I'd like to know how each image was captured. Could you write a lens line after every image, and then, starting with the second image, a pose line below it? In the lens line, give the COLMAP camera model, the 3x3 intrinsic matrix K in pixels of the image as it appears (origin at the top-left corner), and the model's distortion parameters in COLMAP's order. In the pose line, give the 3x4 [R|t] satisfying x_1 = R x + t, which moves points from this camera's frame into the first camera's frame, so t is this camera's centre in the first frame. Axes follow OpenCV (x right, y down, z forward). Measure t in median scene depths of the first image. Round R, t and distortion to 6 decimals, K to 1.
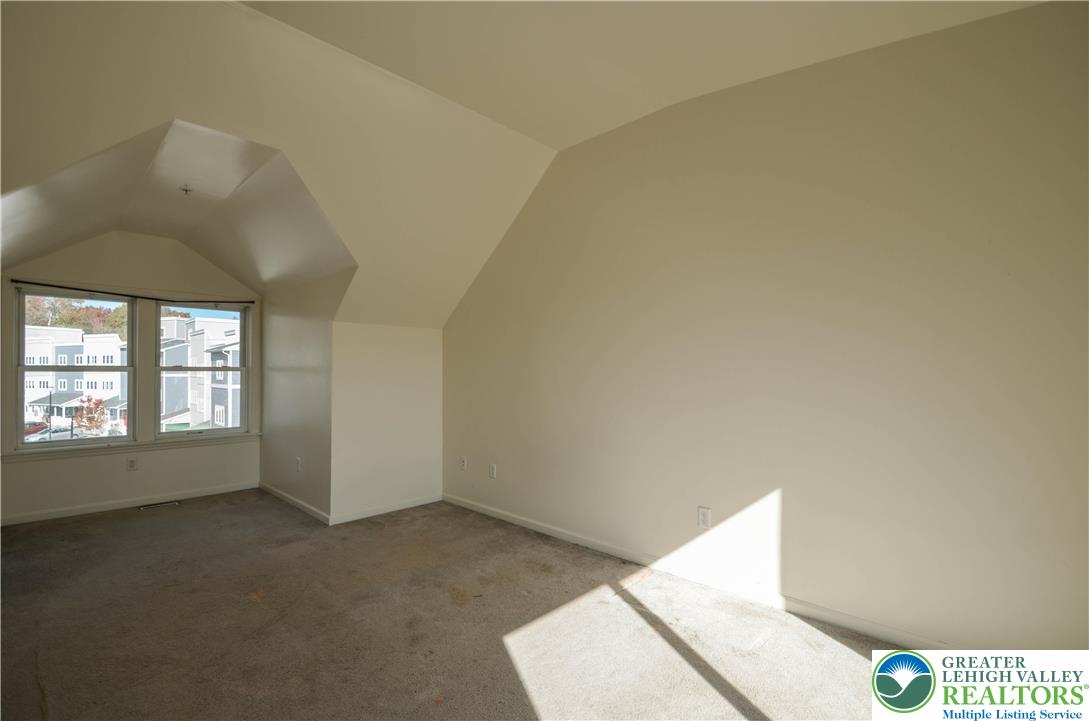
lens RADIAL K [[487.1, 0, 544.0], [0, 487.1, 364.7], [0, 0, 1]] dist [-0.001255, -0.006586]
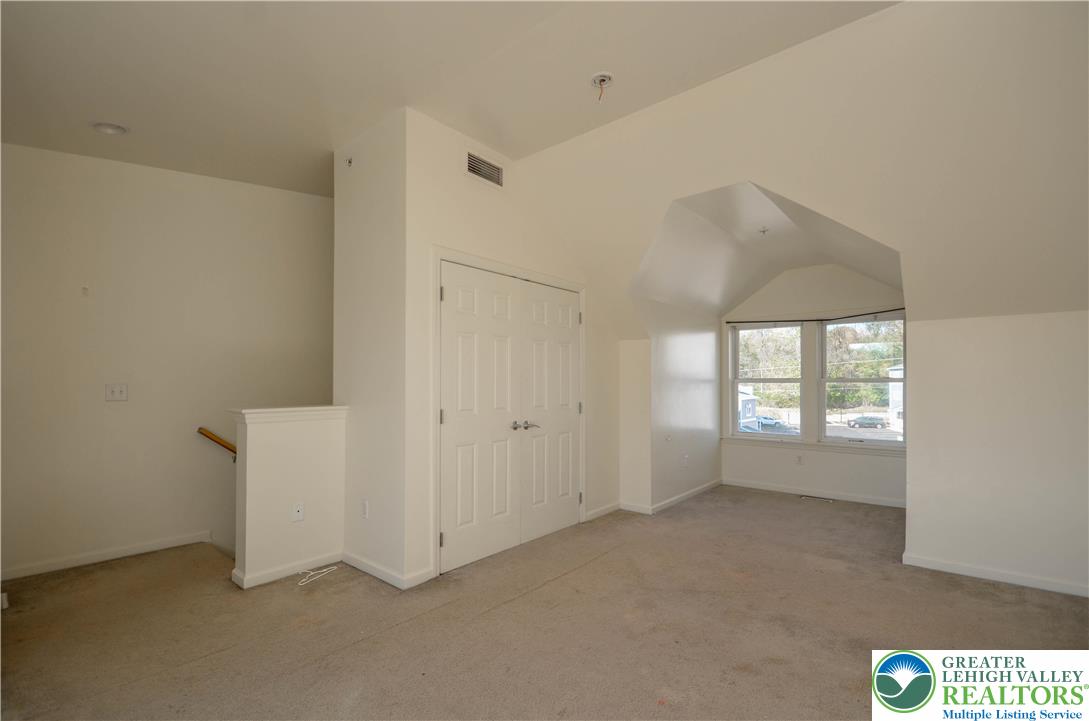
lens RADIAL K [[487.1, 0, 541.4], [0, 487.1, 382.7], [0, 0, 1]] dist [-0.001255, -0.006586]
pose [[0.055303, -0.001961, -0.998468, 0.367515], [0.013578, 0.999907, -0.001212, 0.007263], [0.998377, -0.013490, 0.055324, 0.322542]]
